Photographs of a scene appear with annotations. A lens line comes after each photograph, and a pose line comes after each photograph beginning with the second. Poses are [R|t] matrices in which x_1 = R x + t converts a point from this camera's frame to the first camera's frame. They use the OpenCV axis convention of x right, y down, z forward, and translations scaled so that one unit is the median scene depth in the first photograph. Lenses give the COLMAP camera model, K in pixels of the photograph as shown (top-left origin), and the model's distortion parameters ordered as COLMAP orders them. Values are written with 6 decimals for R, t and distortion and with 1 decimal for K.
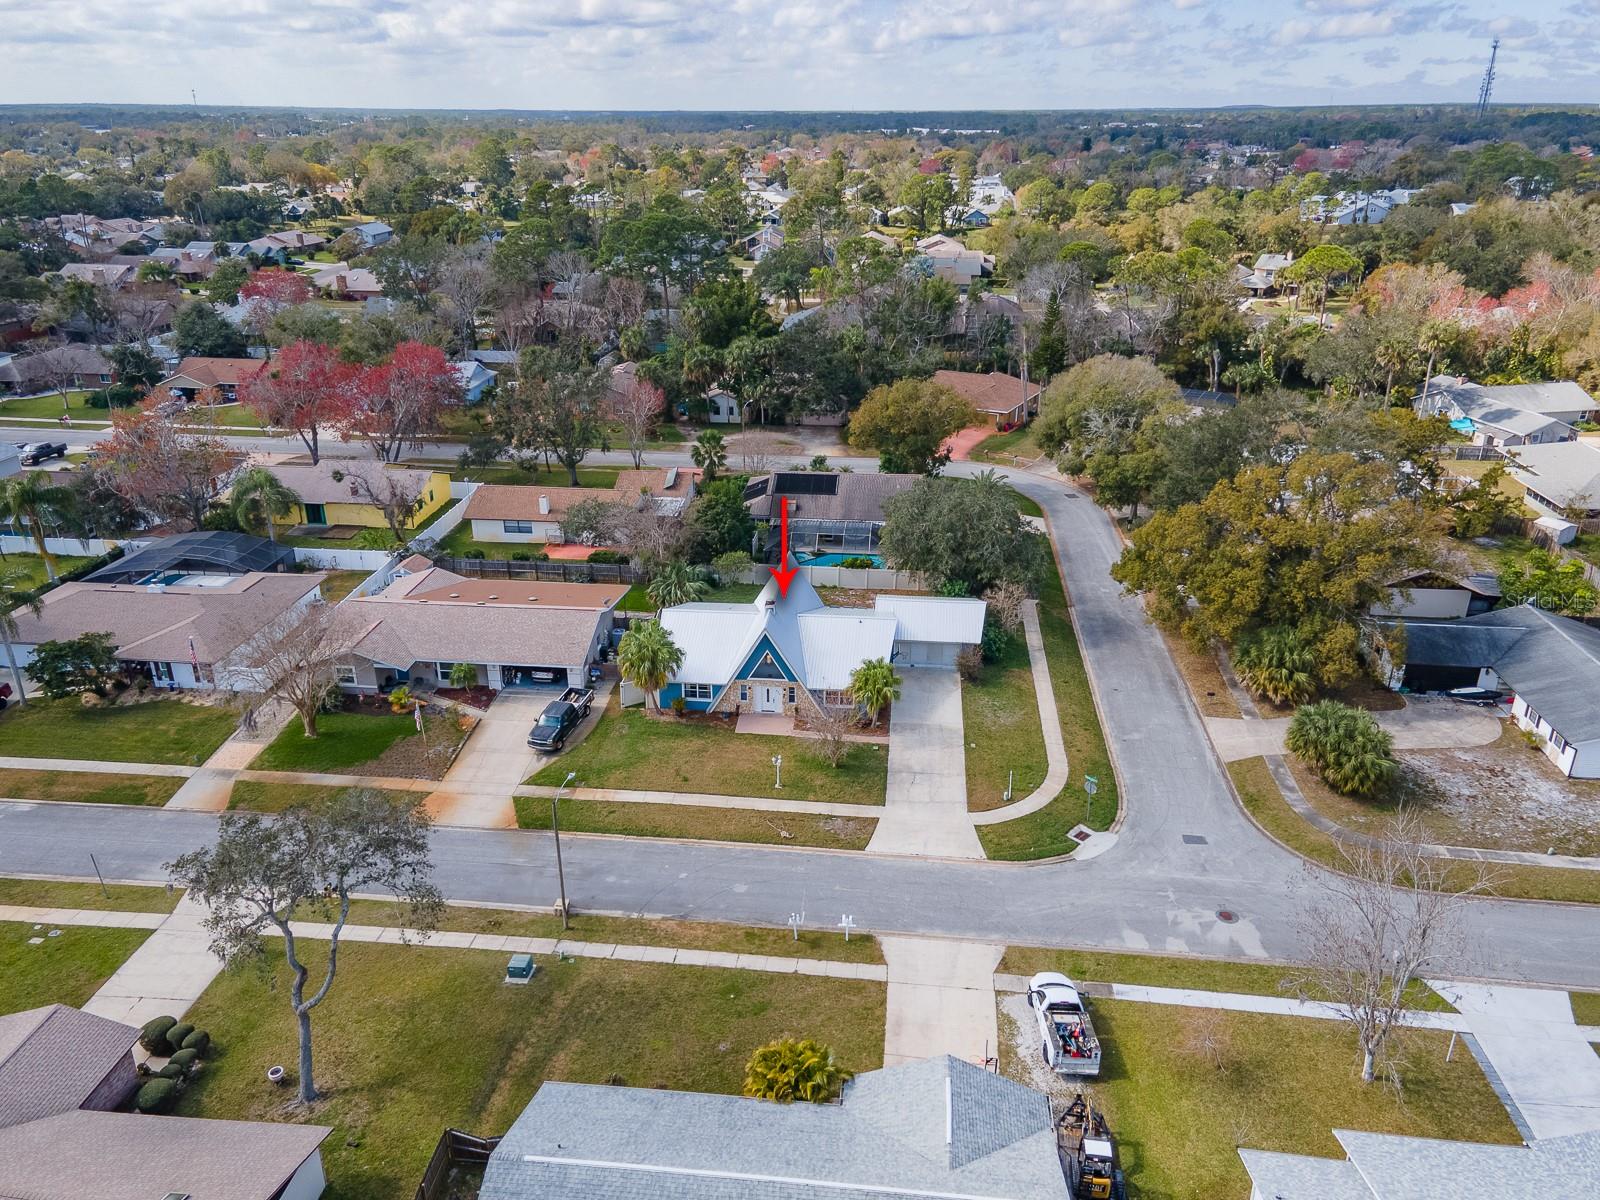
lens RADIAL K [[1140.0, 0, 800.0], [0, 1140.0, 600.0], [0, 0, 1]] dist [0.030277, 0.004043]
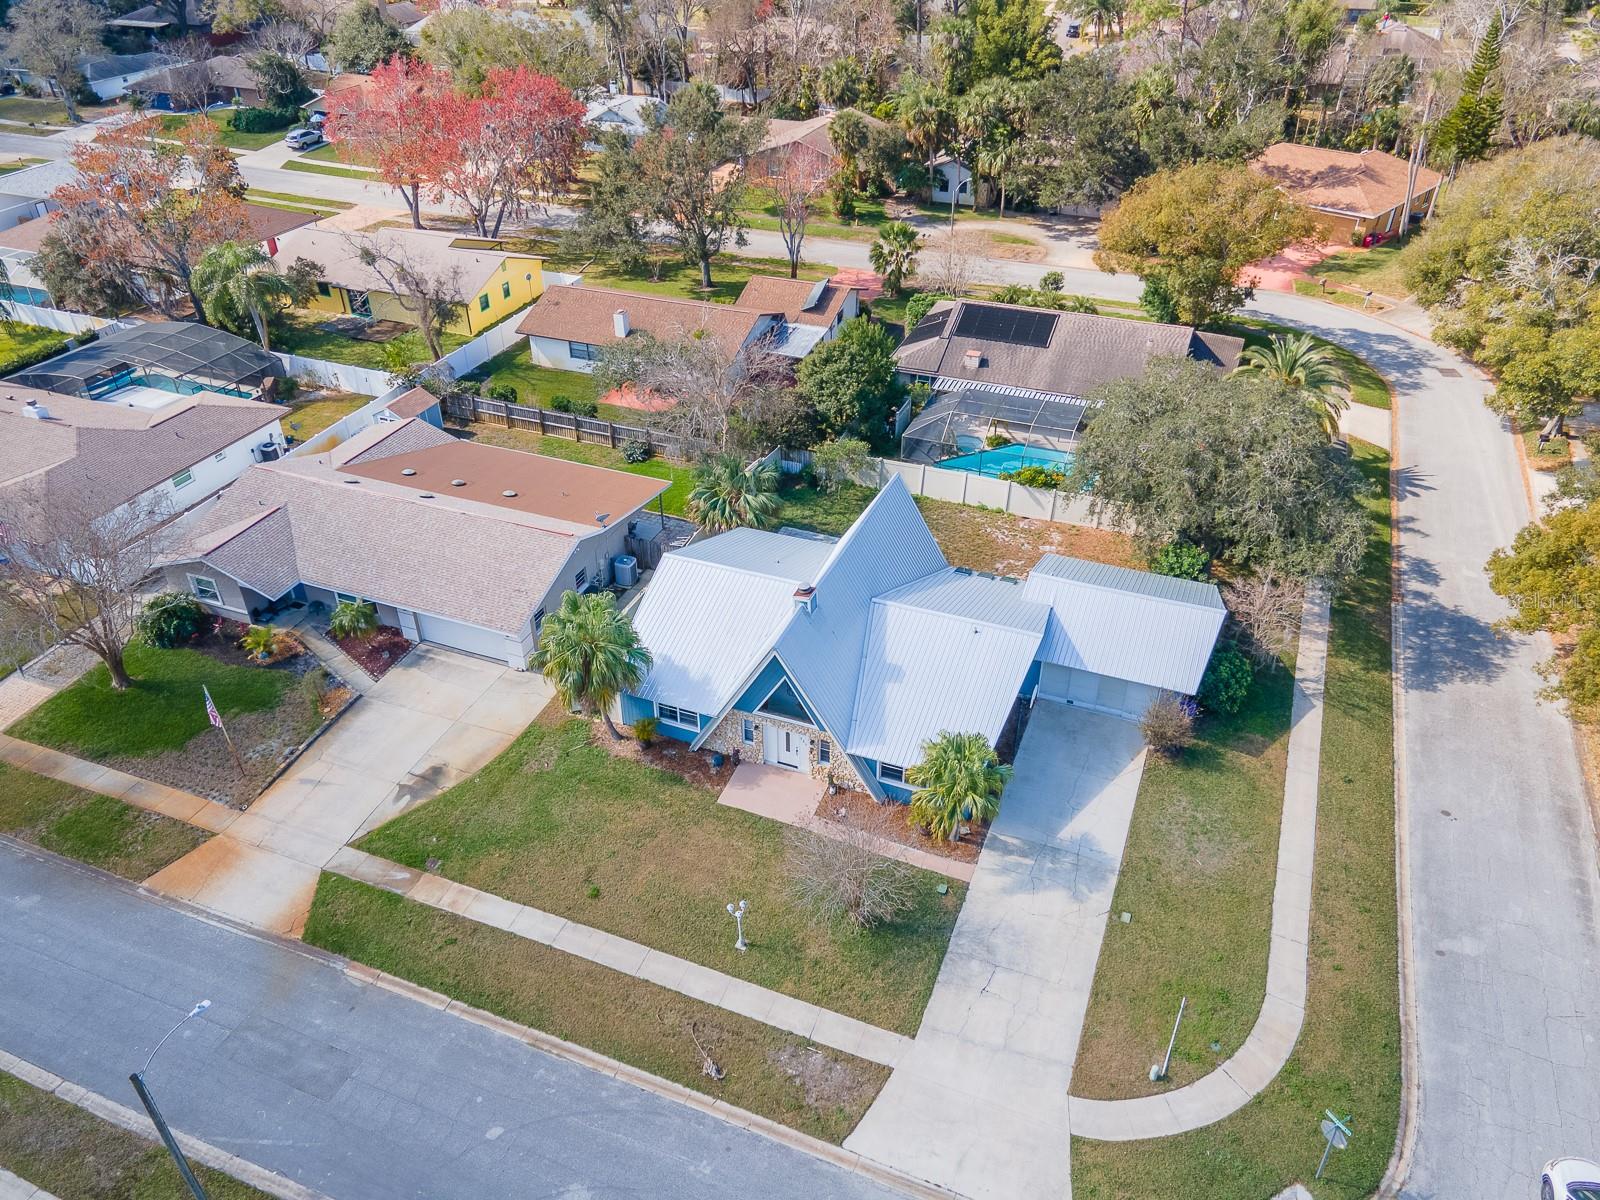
lens RADIAL K [[1140.0, 0, 800.0], [0, 1140.0, 600.0], [0, 0, 1]] dist [0.030277, 0.004043]
pose [[0.959365, 0.153891, -0.236509, 0.080432], [-0.102420, 0.970937, 0.216313, -0.087599], [0.262924, -0.183300, 0.947245, 0.351336]]
